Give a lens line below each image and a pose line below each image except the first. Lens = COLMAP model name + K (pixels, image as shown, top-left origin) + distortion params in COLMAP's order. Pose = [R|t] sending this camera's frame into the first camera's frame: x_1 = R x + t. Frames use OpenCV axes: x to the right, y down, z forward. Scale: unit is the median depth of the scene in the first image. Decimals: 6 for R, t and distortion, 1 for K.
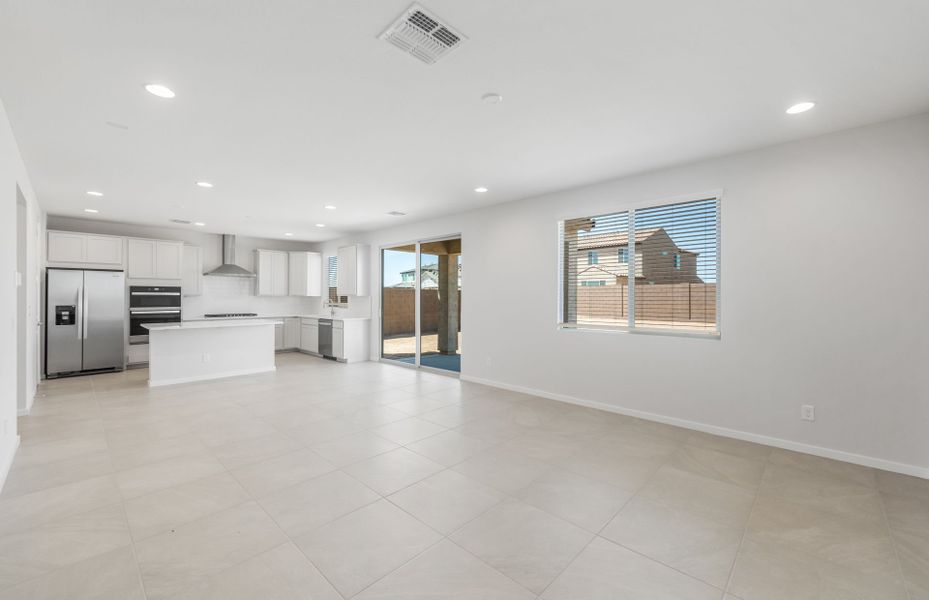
lens RADIAL K [[376.1, 0, 471.0], [0, 376.1, 296.2], [0, 0, 1]] dist [-0.001518, -0.000390]
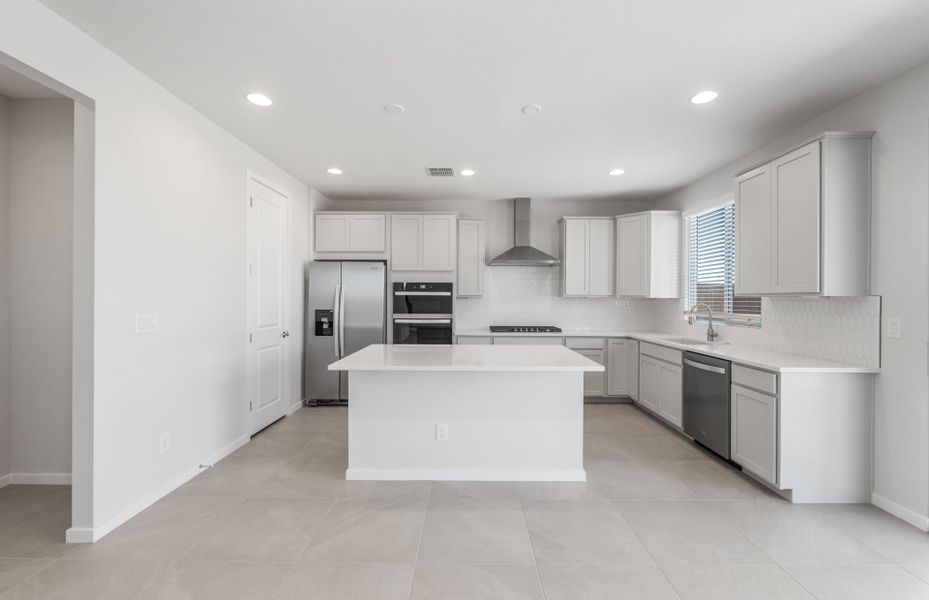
lens RADIAL K [[370.6, 0, 466.8], [0, 370.6, 299.1], [0, 0, 1]] dist [-0.000039, -0.000233]
pose [[0.677180, 0.002528, -0.735813, -0.290538], [-0.001185, 0.999997, 0.002345, 0.001313], [0.735817, -0.000716, 0.677180, 0.589770]]
